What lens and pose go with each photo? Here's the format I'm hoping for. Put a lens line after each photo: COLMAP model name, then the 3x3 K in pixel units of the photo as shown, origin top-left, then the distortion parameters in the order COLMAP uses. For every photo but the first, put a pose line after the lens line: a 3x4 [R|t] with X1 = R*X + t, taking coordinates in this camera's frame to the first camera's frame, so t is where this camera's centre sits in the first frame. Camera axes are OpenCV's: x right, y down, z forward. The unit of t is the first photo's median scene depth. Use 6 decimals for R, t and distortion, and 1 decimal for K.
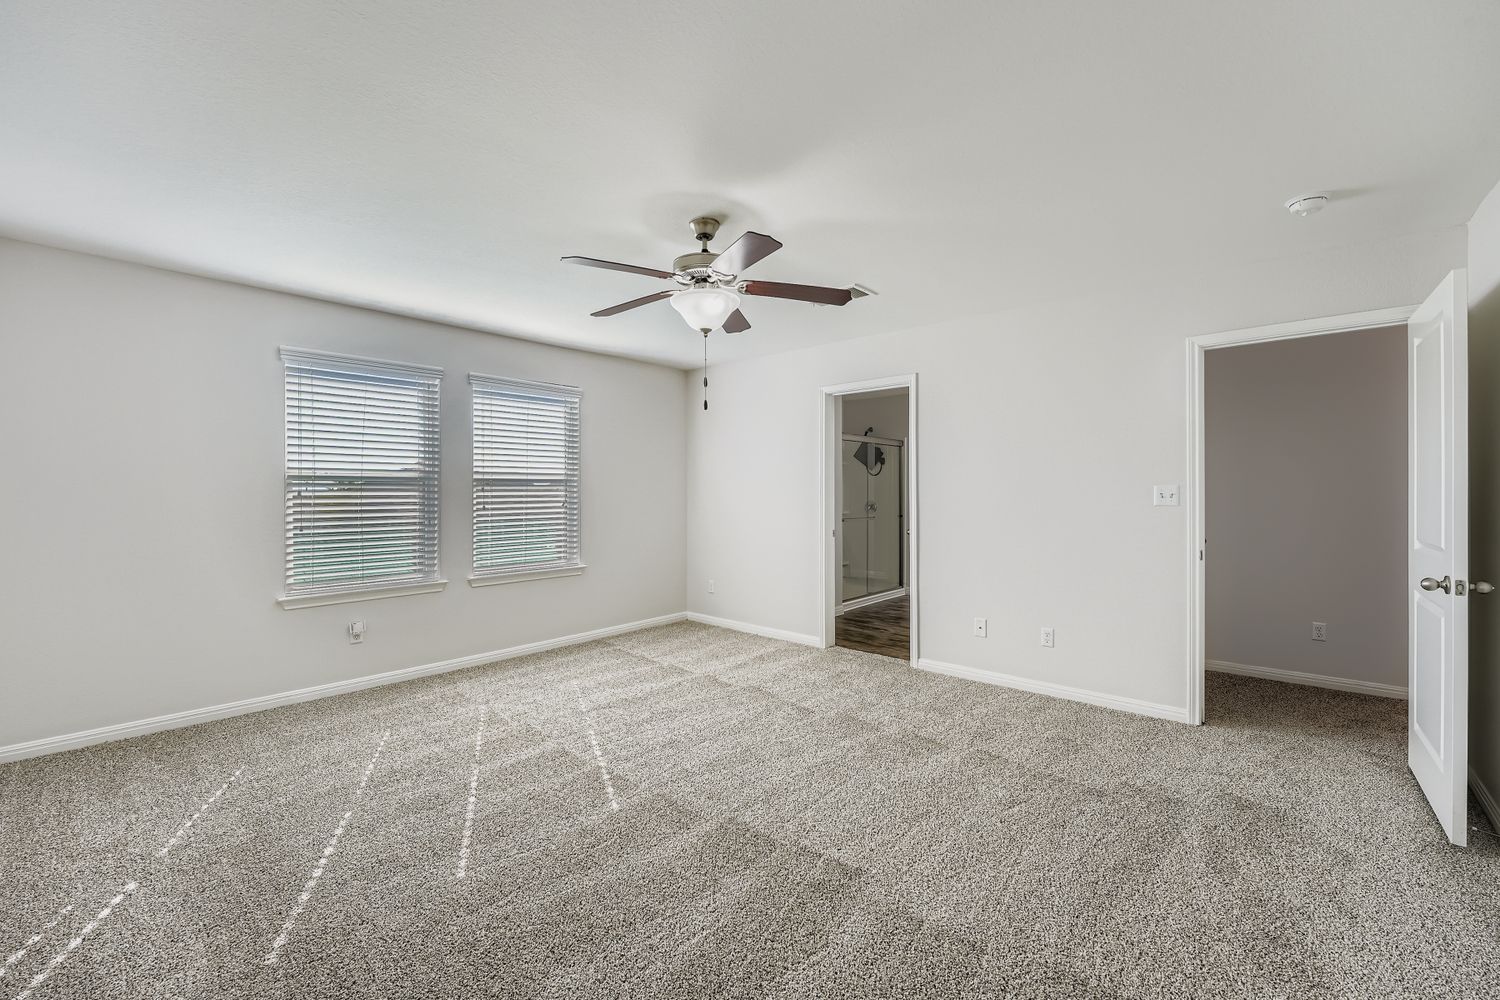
lens RADIAL K [[611.0, 0, 747.9], [0, 611.0, 492.4], [0, 0, 1]] dist [-0.005997, 0.000410]
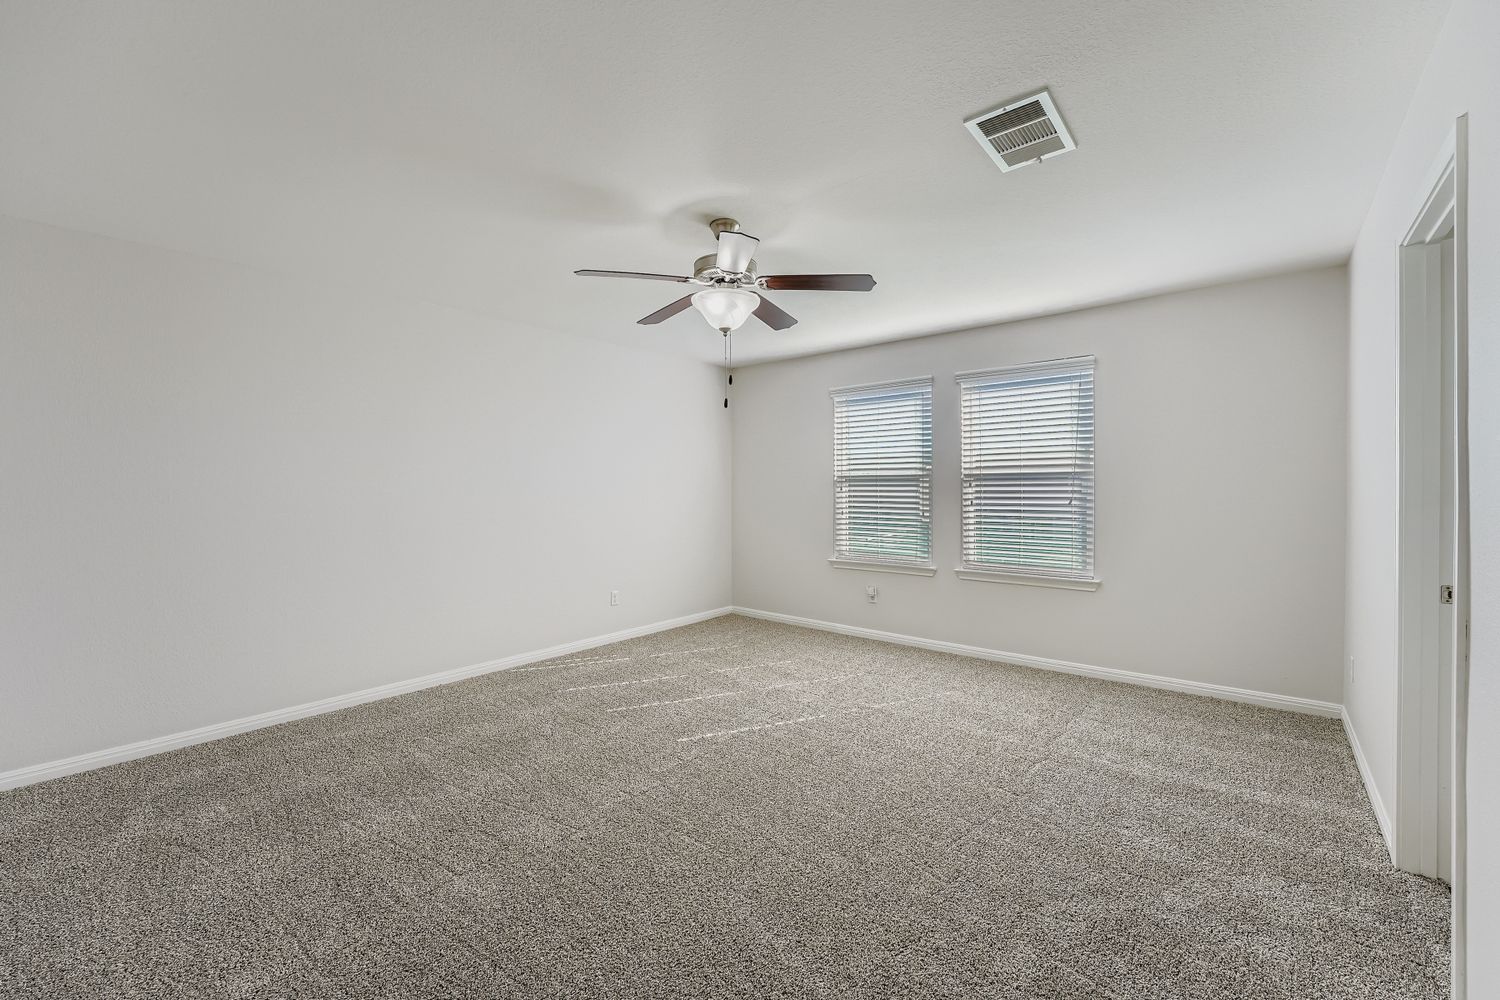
lens RADIAL K [[611.0, 0, 752.6], [0, 611.0, 499.5], [0, 0, 1]] dist [-0.005997, 0.000410]
pose [[0.035520, 0.023160, -0.999101, 0.561190], [0.002553, 0.999726, 0.023265, -0.004979], [0.999366, -0.003377, 0.035452, 0.596241]]
